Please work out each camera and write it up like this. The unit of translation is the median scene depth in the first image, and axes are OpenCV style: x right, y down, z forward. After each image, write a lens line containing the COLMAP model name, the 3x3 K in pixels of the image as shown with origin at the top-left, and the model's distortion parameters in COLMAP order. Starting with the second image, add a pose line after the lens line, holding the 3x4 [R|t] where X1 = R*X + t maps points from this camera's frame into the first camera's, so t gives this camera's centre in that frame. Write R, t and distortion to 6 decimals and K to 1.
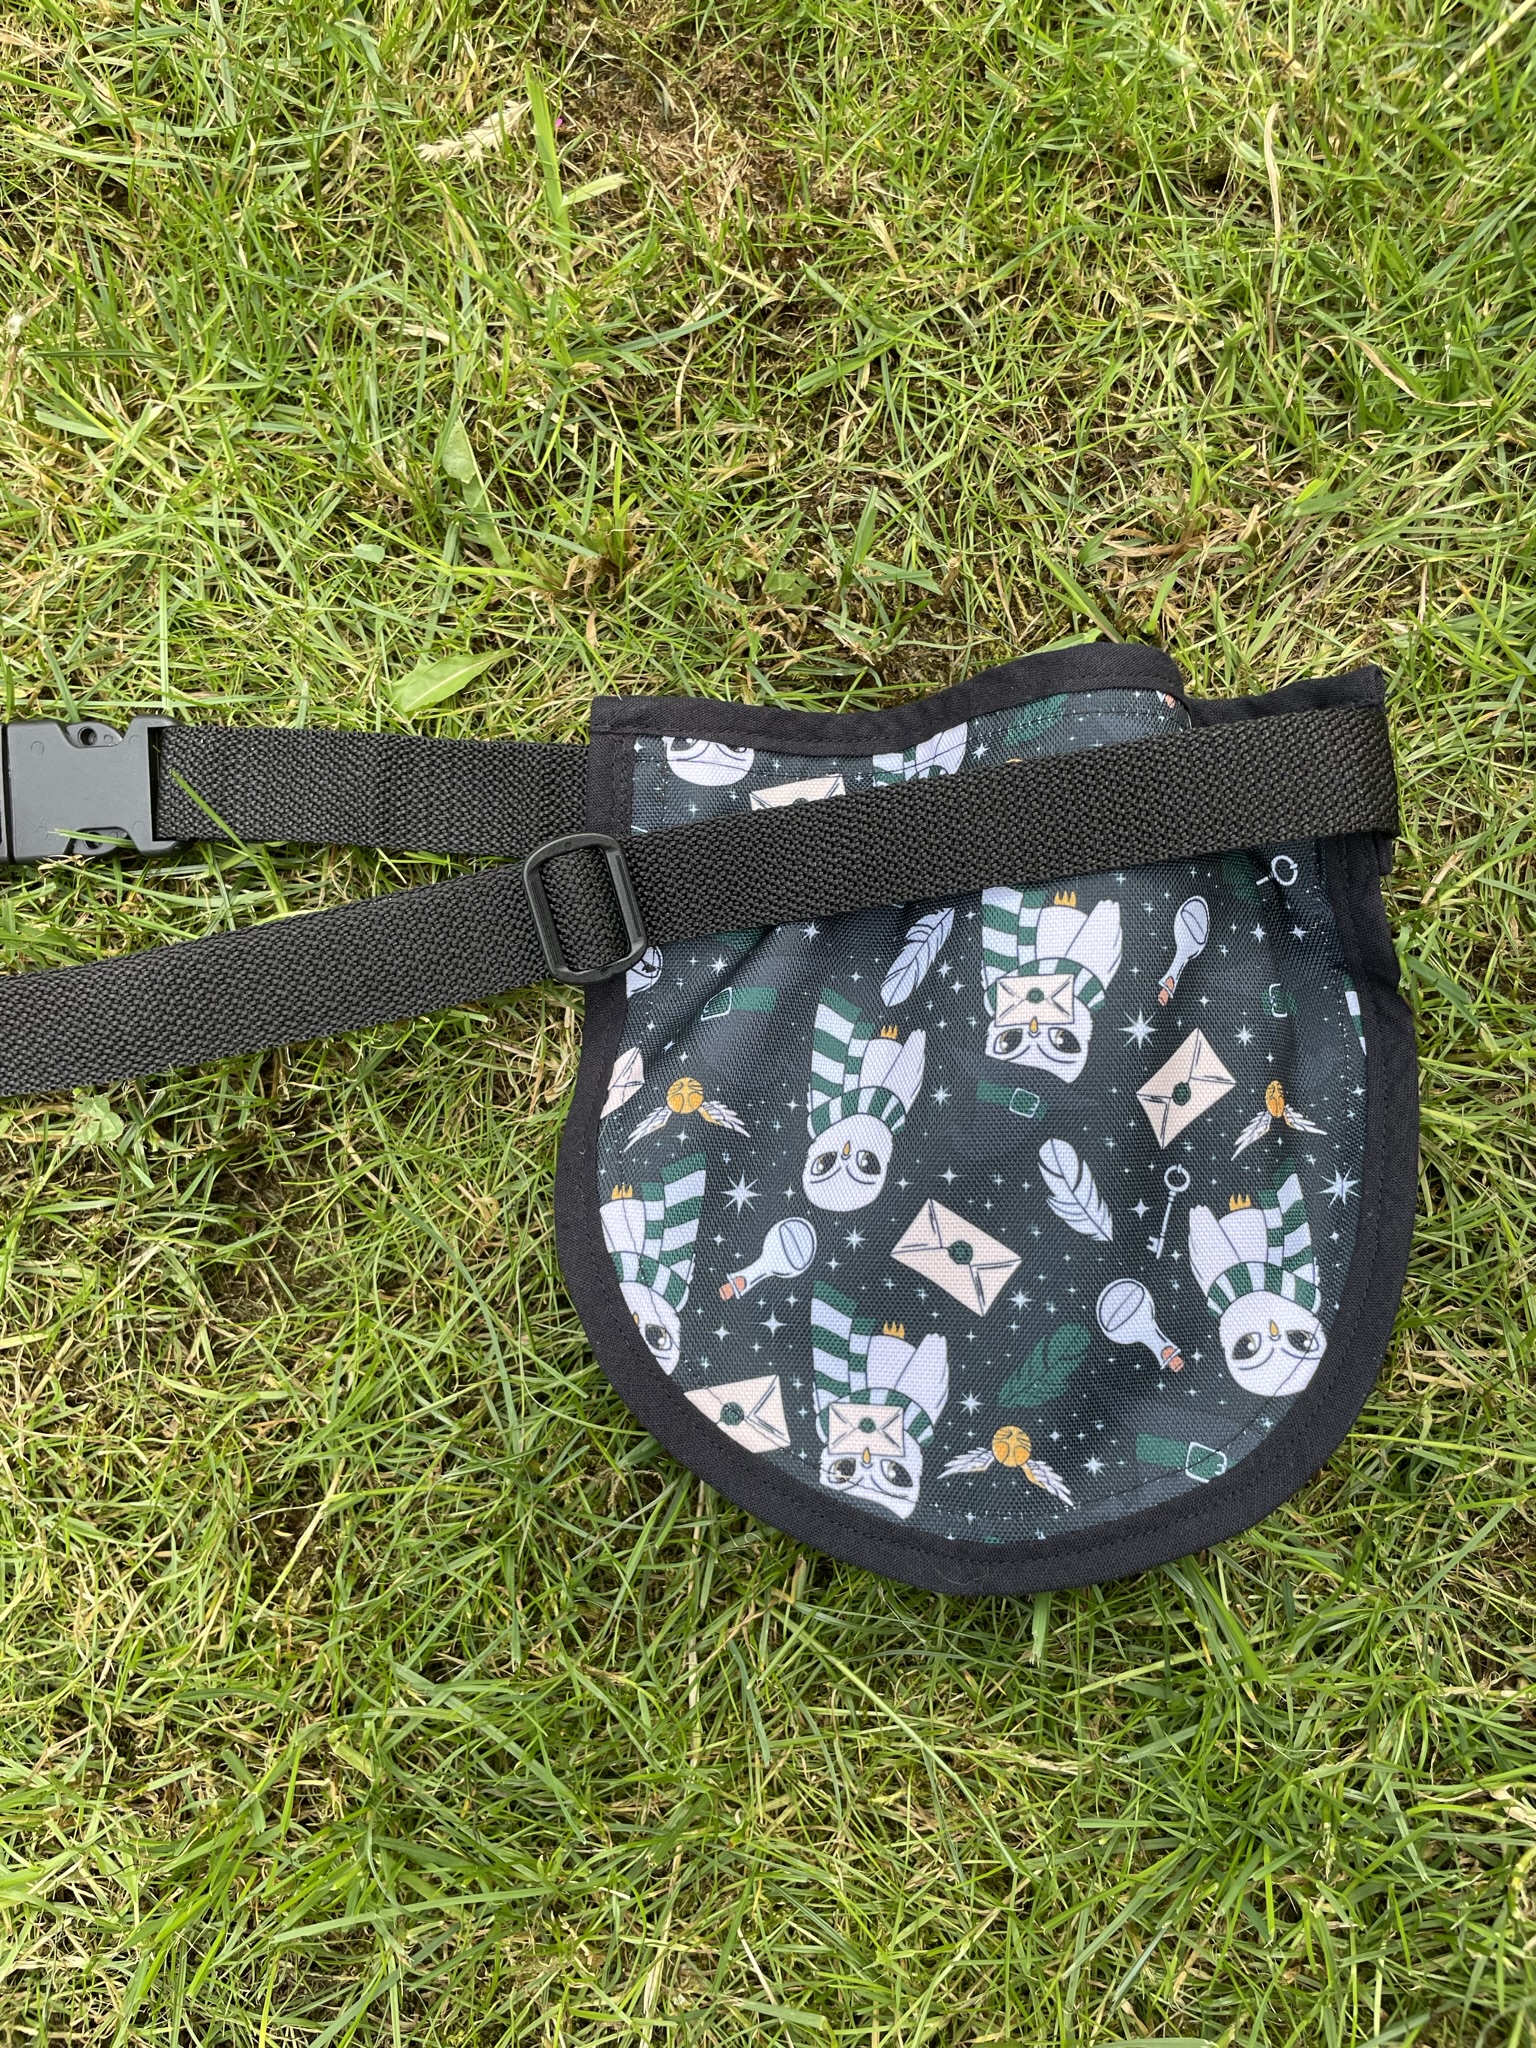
lens RADIAL K [[1583.6, 0, 761.8], [0, 1583.6, 1010.7], [0, 0, 1]] dist [0.063705, -0.105376]
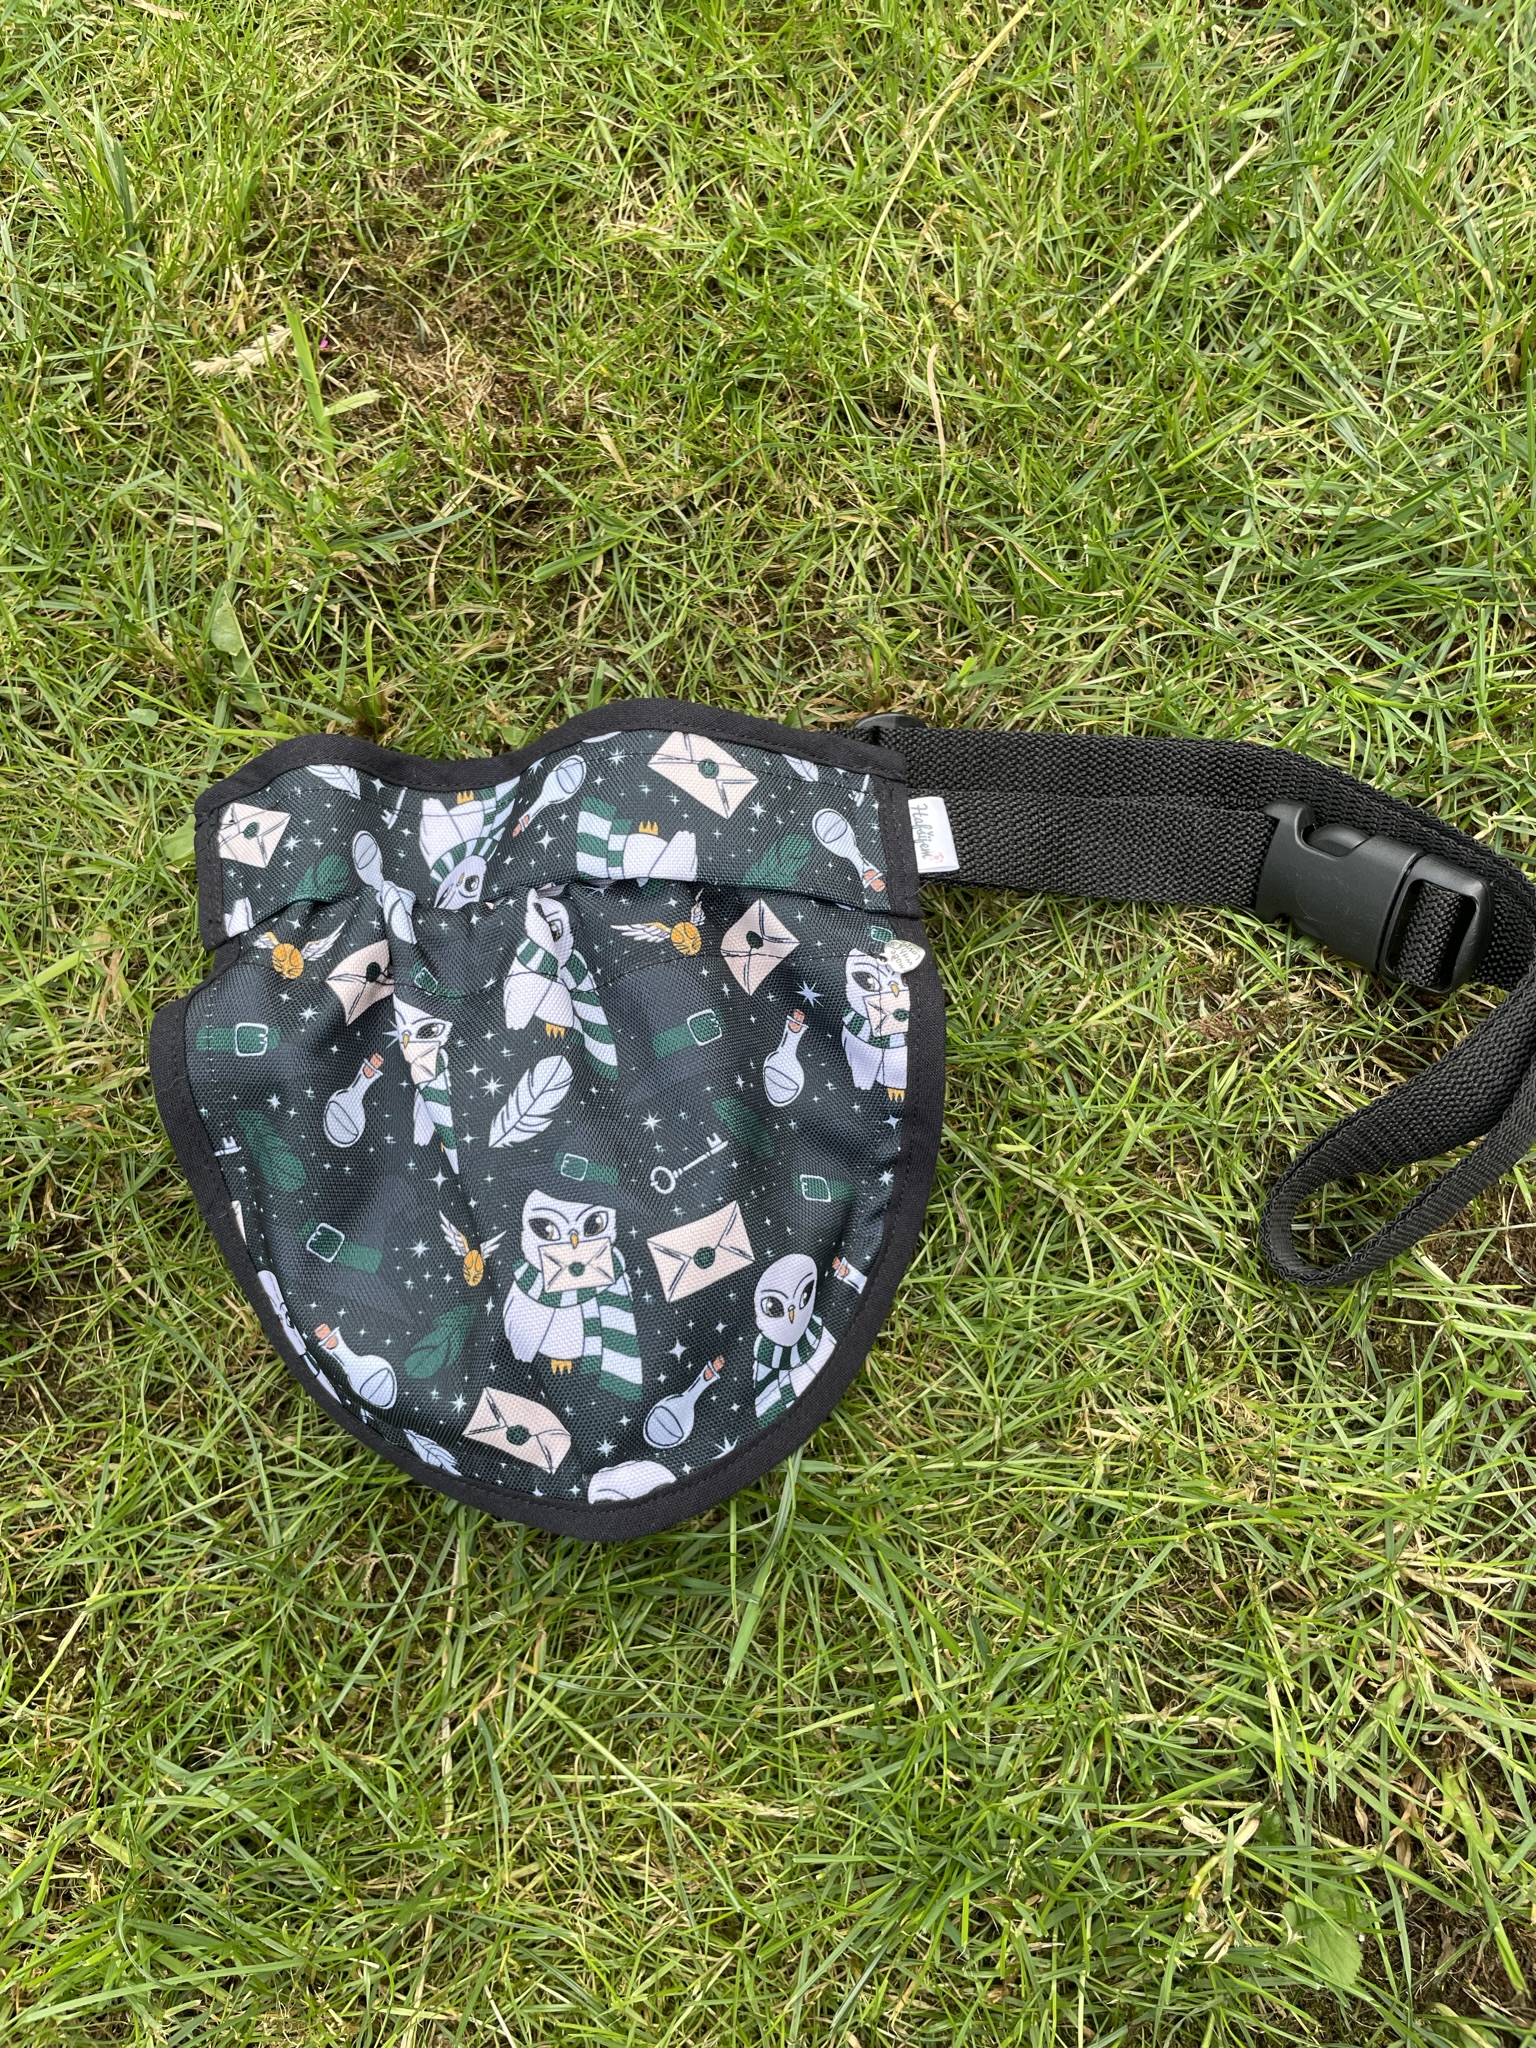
lens RADIAL K [[1583.6, 0, 779.7], [0, 1583.6, 1022.4], [0, 0, 1]] dist [0.063705, -0.105376]
pose [[0.995271, -0.019517, 0.095159, 0.080474], [0.027968, 0.995701, -0.088302, 0.031038], [-0.093026, 0.090546, 0.991538, -0.109931]]
